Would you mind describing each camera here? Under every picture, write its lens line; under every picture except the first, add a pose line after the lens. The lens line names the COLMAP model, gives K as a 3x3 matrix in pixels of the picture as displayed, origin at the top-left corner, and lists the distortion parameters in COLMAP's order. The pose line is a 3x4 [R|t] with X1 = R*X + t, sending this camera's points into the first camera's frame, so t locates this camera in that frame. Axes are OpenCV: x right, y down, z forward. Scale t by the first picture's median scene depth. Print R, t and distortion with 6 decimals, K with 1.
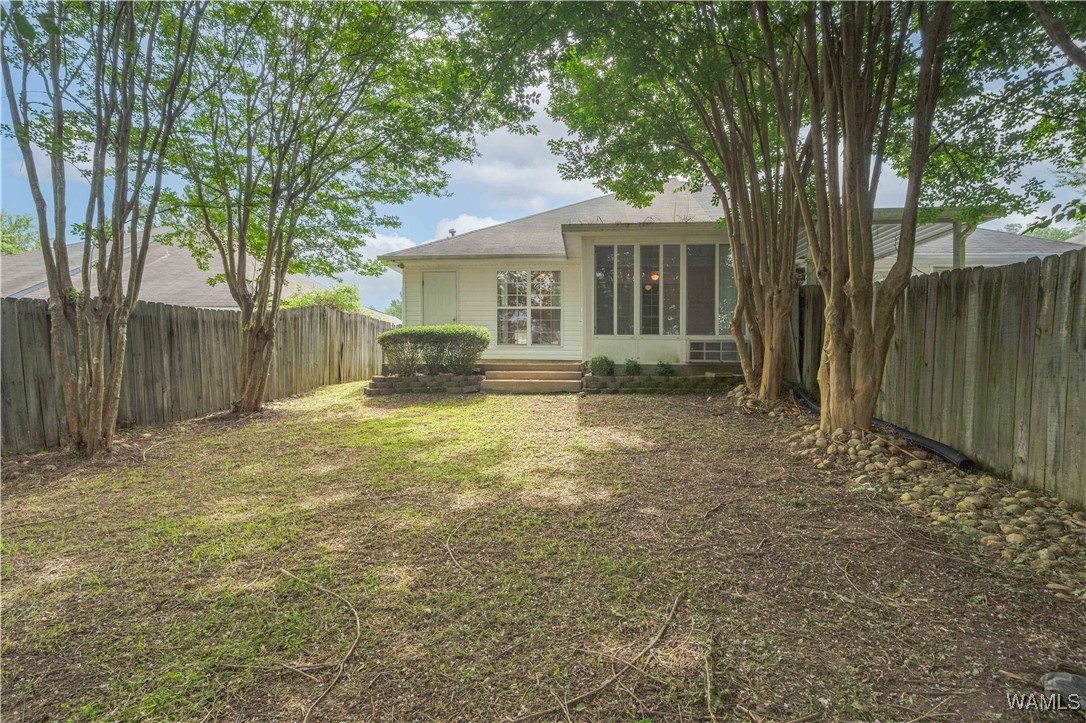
lens RADIAL K [[545.6, 0, 547.7], [0, 545.6, 406.7], [0, 0, 1]] dist [0.003260, 0.001164]
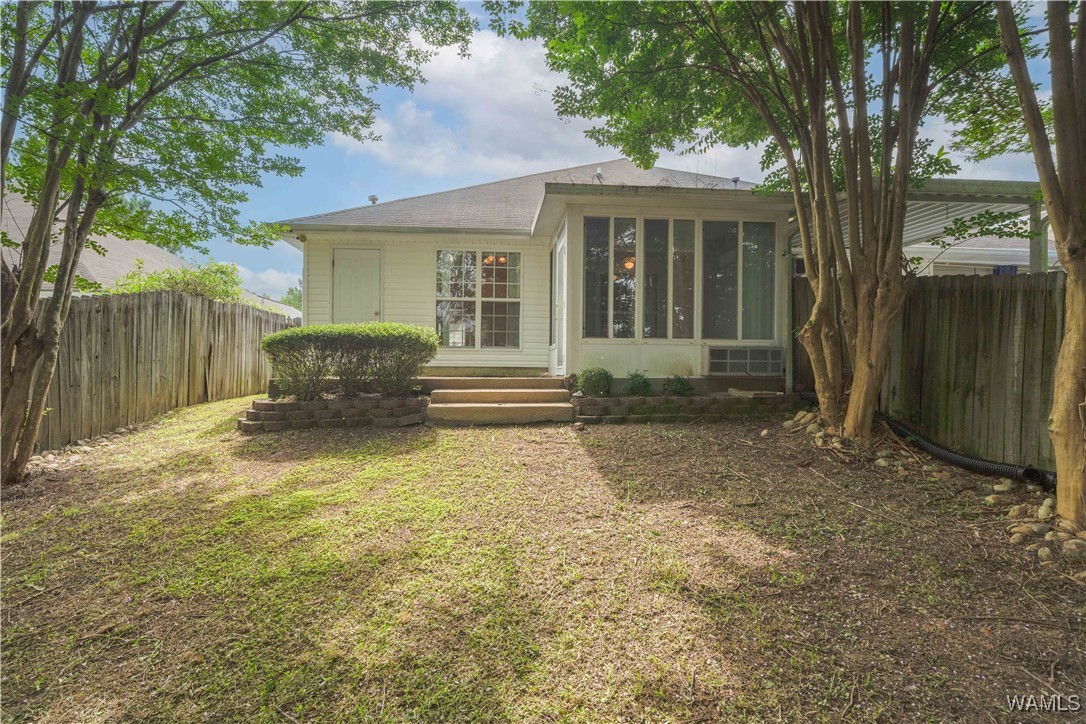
lens RADIAL K [[545.6, 0, 543.6], [0, 545.6, 364.4], [0, 0, 1]] dist [0.003260, 0.001164]
pose [[0.987185, -0.001461, 0.159571, -0.085354], [0.011220, 0.998119, -0.060272, -0.056229], [-0.159183, 0.061290, 0.985345, 0.309686]]
